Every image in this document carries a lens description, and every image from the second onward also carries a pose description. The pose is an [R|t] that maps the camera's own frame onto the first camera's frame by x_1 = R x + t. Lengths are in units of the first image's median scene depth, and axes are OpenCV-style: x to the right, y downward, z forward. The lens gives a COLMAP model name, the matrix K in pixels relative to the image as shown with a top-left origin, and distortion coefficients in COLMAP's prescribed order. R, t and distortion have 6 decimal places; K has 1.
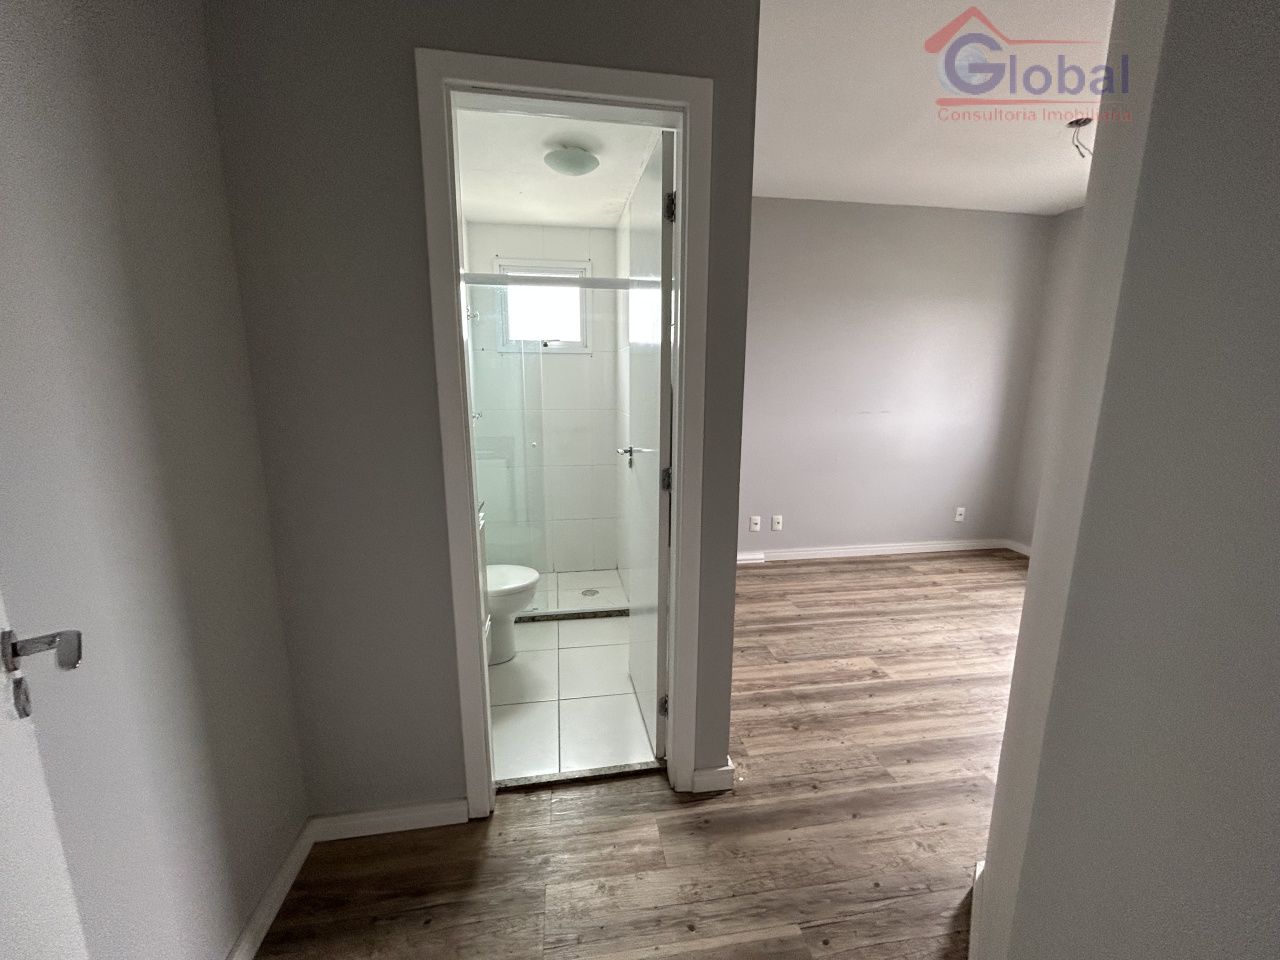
lens RADIAL K [[517.8, 0, 643.2], [0, 517.8, 474.4], [0, 0, 1]] dist [-0.001896, 0.001074]
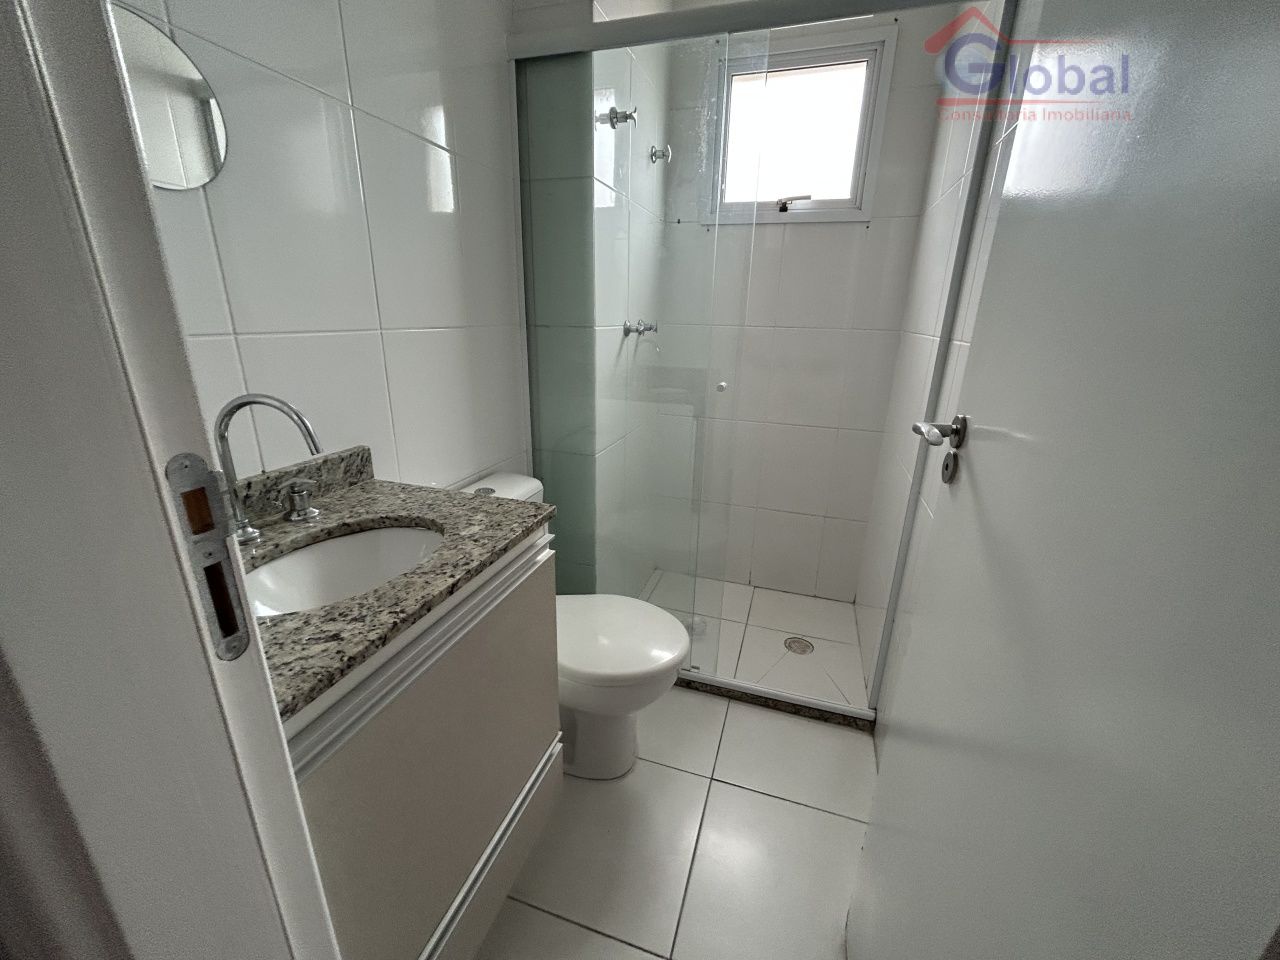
lens RADIAL K [[517.8, 0, 637.3], [0, 517.8, 483.4], [0, 0, 1]] dist [-0.001896, 0.001074]
pose [[0.885585, 0.158155, -0.436722, -0.041229], [-0.097783, 0.982654, 0.157576, -0.032656], [0.454068, -0.096842, 0.885688, 0.460458]]
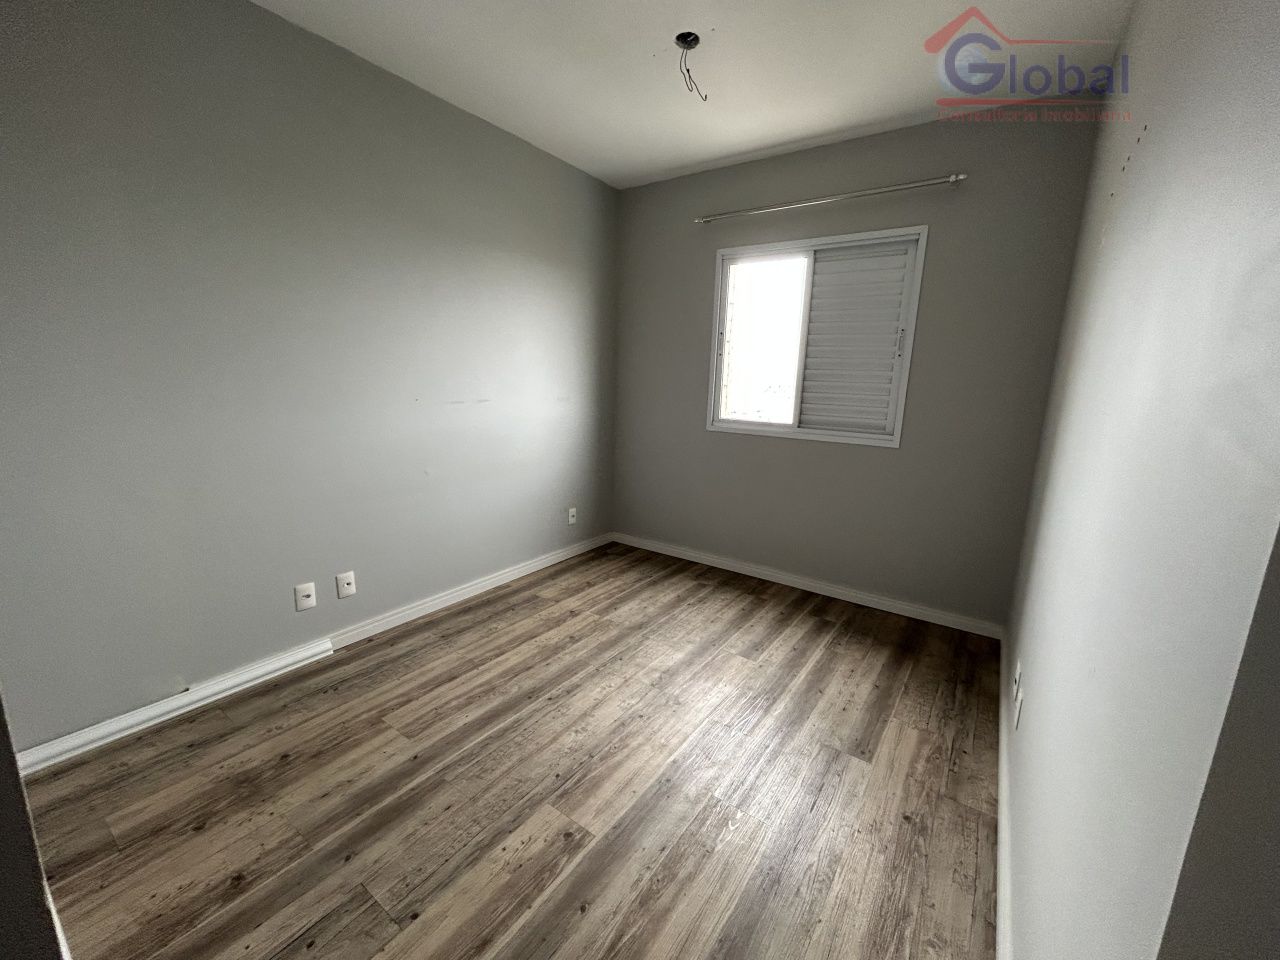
lens RADIAL K [[517.8, 0, 649.4], [0, 517.8, 483.0], [0, 0, 1]] dist [-0.001896, 0.001074]
pose [[0.687991, -0.129818, 0.714014, 0.113358], [0.101511, 0.991413, 0.082442, -0.057469], [-0.718585, 0.015761, 0.695261, 0.424200]]
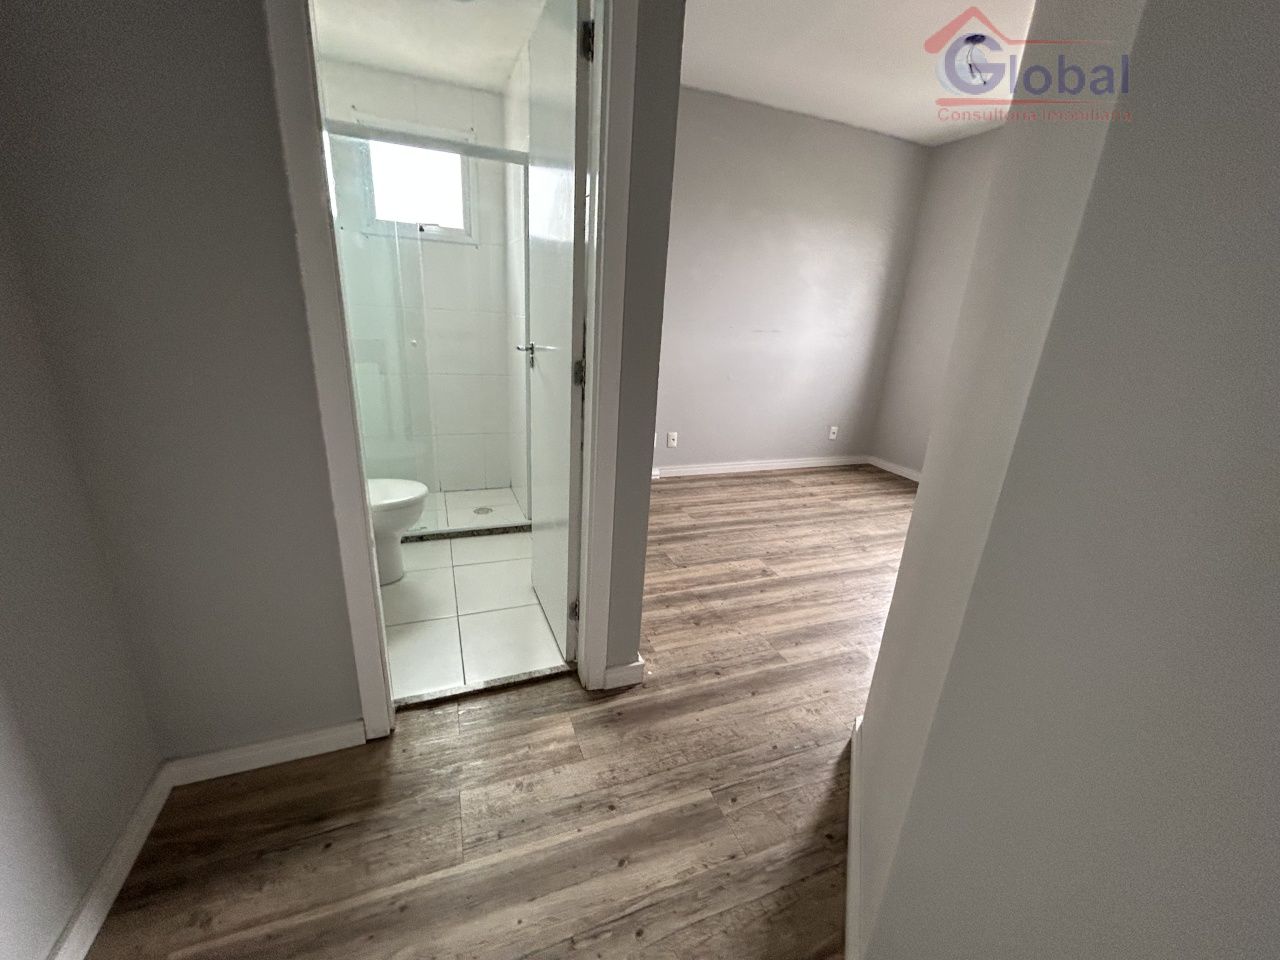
lens RADIAL K [[517.8, 0, 642.9], [0, 517.8, 477.2], [0, 0, 1]] dist [-0.001896, 0.001074]
pose [[0.975473, -0.014294, 0.219653, -0.027597], [-0.017406, 0.989755, 0.141708, 0.033432], [-0.219428, -0.142056, 0.965231, 0.036193]]
